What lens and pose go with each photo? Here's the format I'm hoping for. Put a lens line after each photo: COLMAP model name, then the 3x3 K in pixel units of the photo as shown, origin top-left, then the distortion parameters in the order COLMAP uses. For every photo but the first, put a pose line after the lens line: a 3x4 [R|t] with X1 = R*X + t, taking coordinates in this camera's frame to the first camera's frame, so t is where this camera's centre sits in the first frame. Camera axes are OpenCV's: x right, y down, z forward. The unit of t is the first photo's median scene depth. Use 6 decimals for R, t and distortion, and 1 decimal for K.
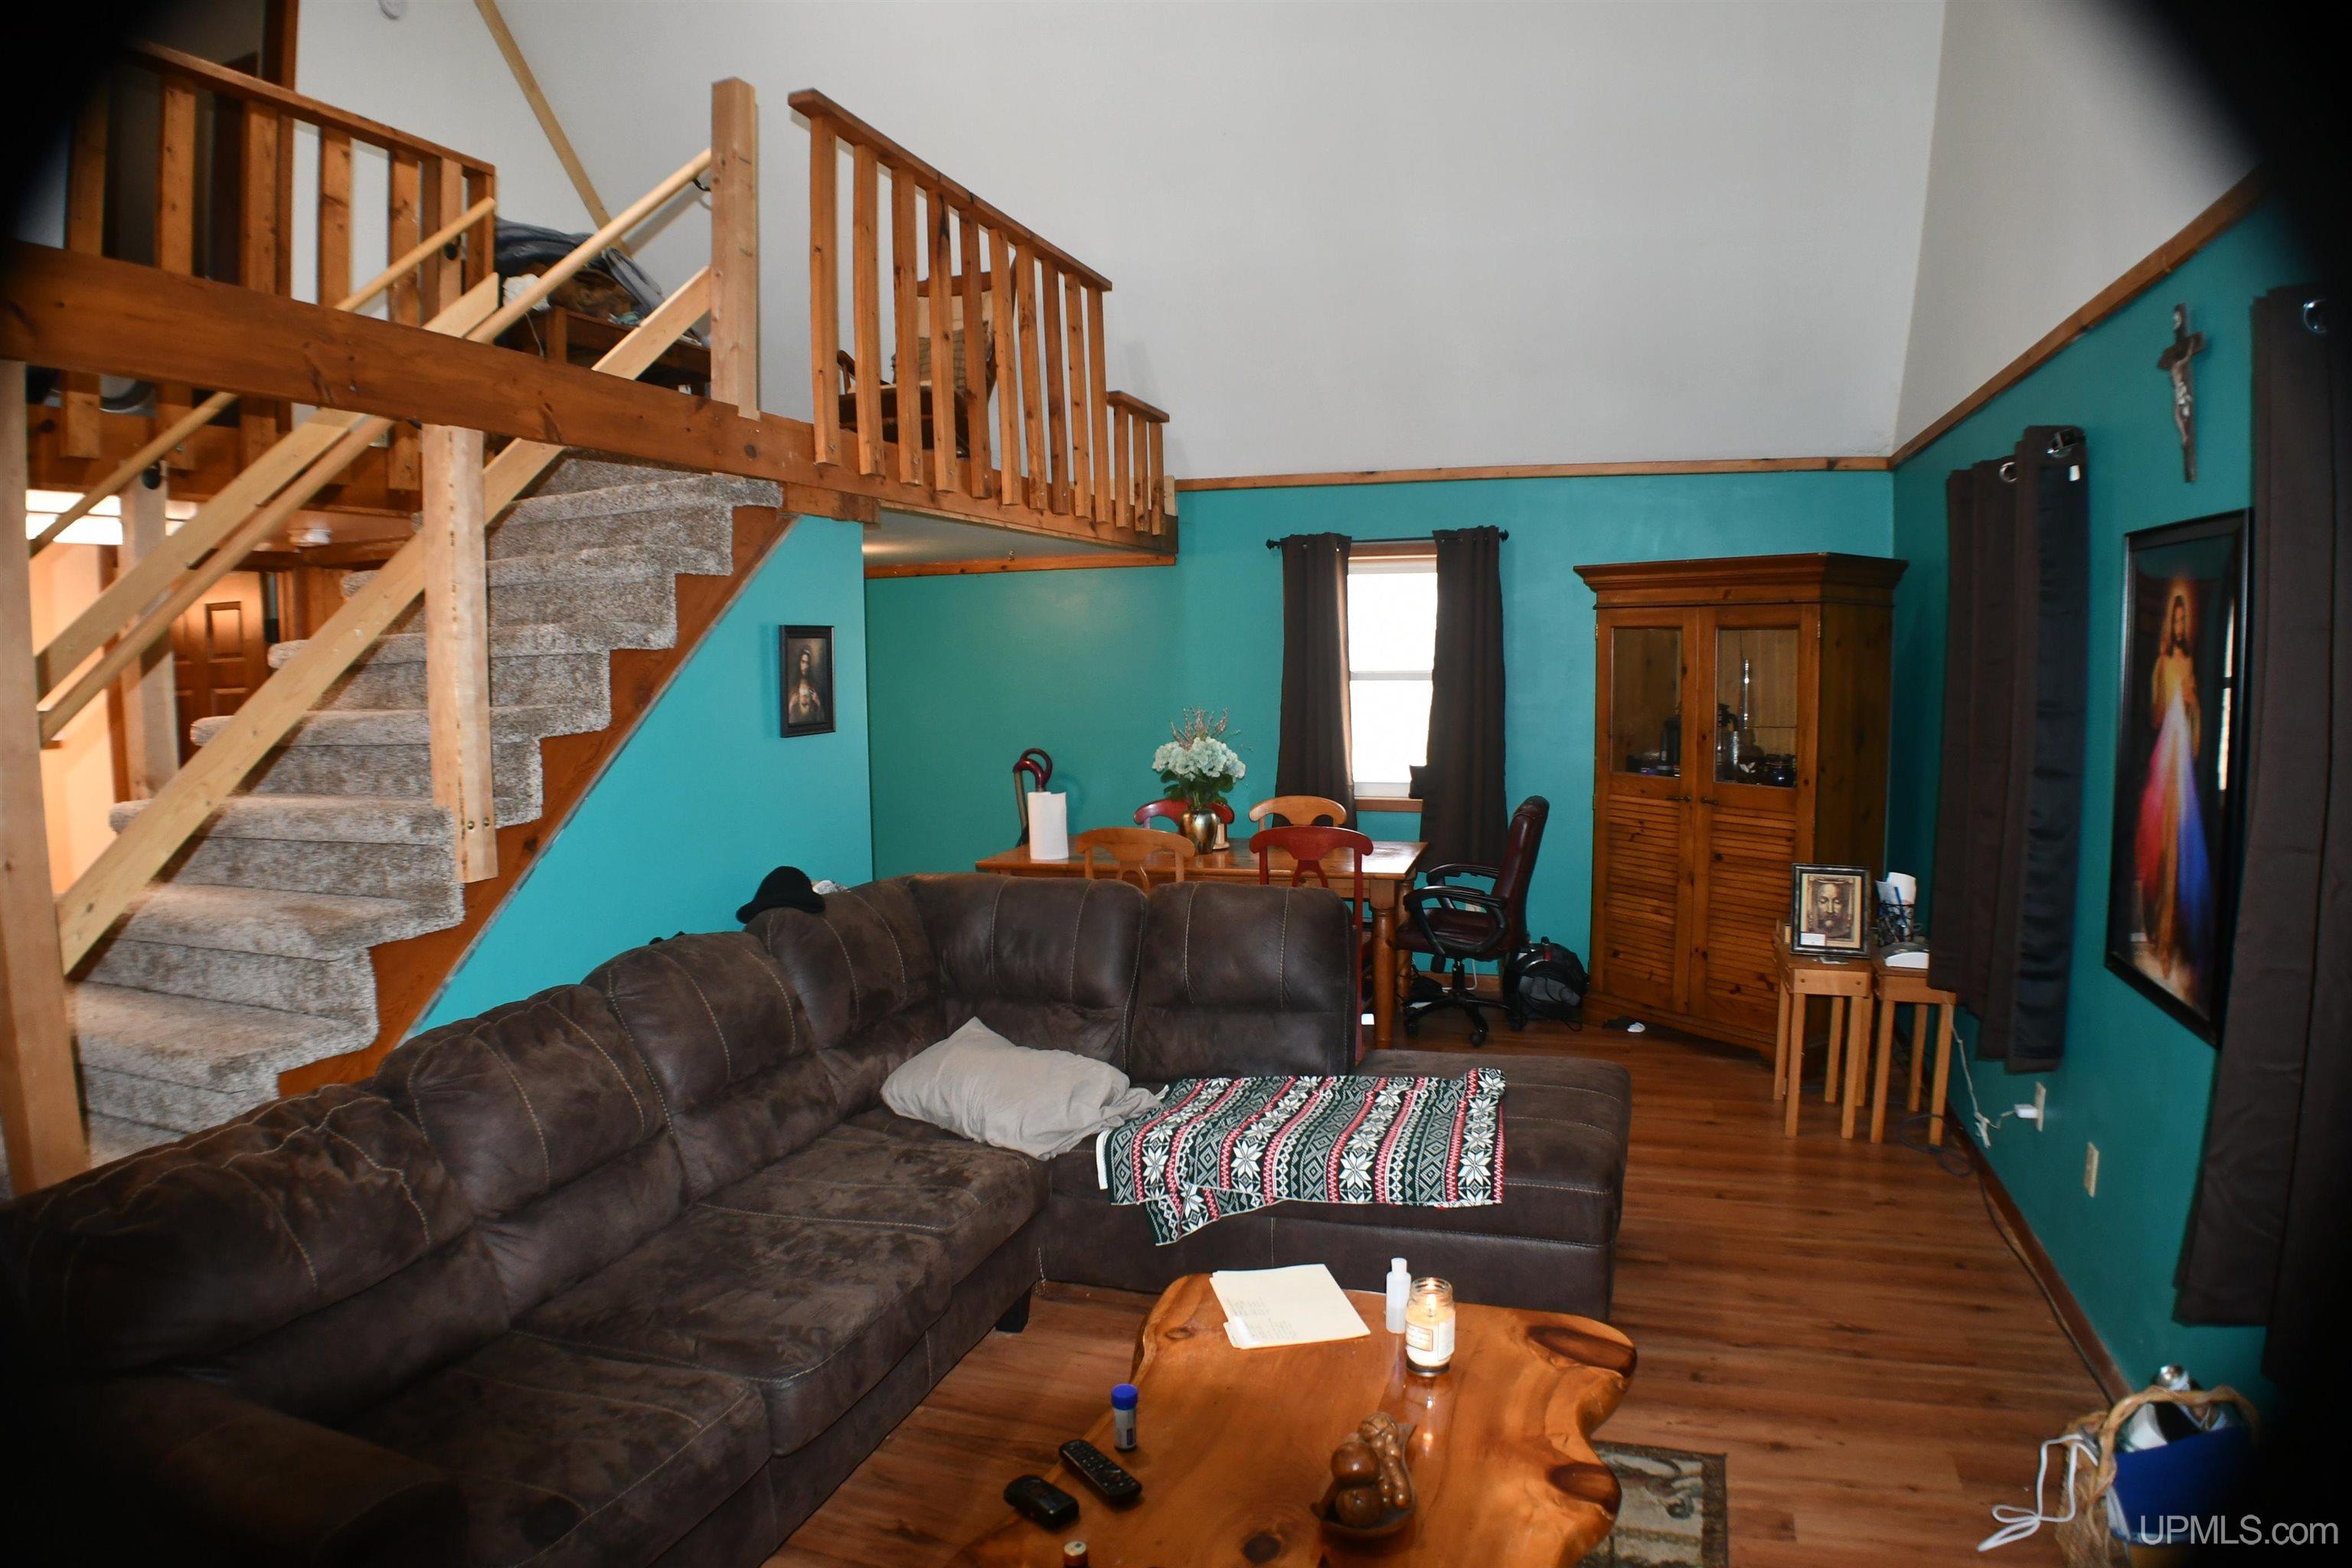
lens RADIAL K [[1372.2, 0, 1181.4], [0, 1372.2, 803.8], [0, 0, 1]] dist [-0.153864, 0.030401]
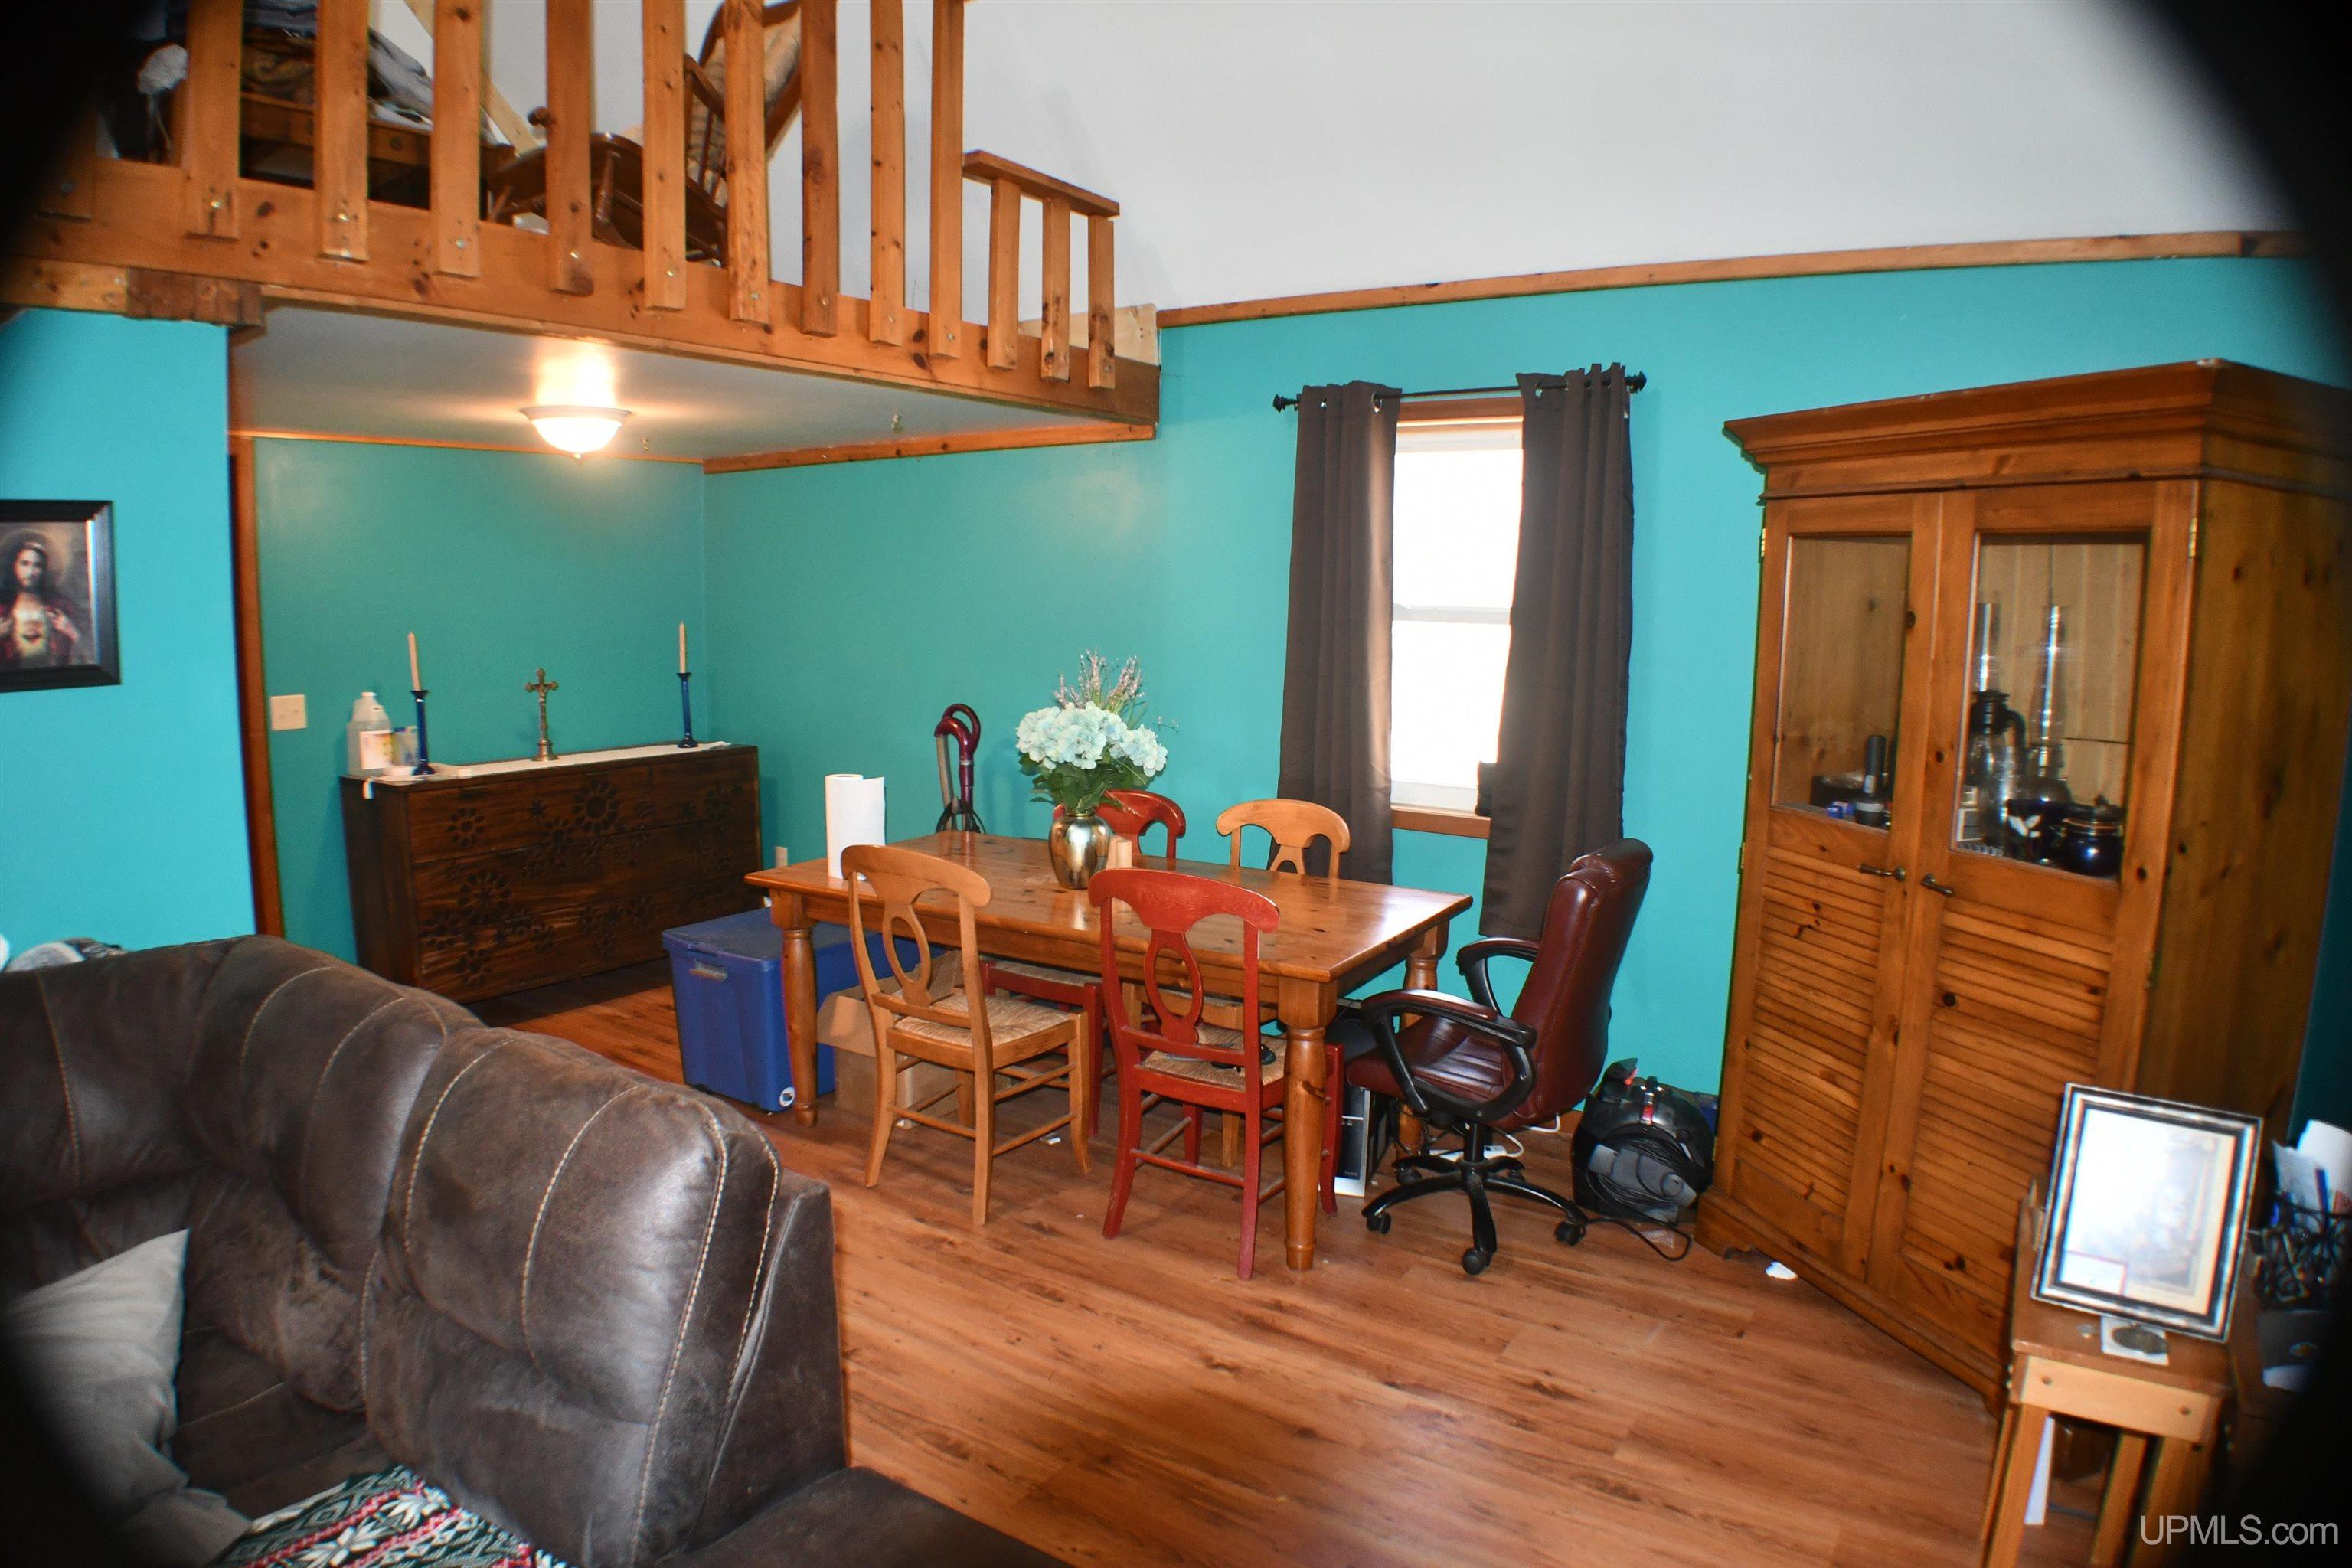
lens RADIAL K [[1372.2, 0, 1181.4], [0, 1372.2, 803.8], [0, 0, 1]] dist [-0.153864, 0.030401]
pose [[0.964322, 0.066768, -0.256172, 0.231425], [-0.055391, 0.997142, 0.051384, -0.039239], [0.258871, -0.035361, 0.965264, 0.437058]]
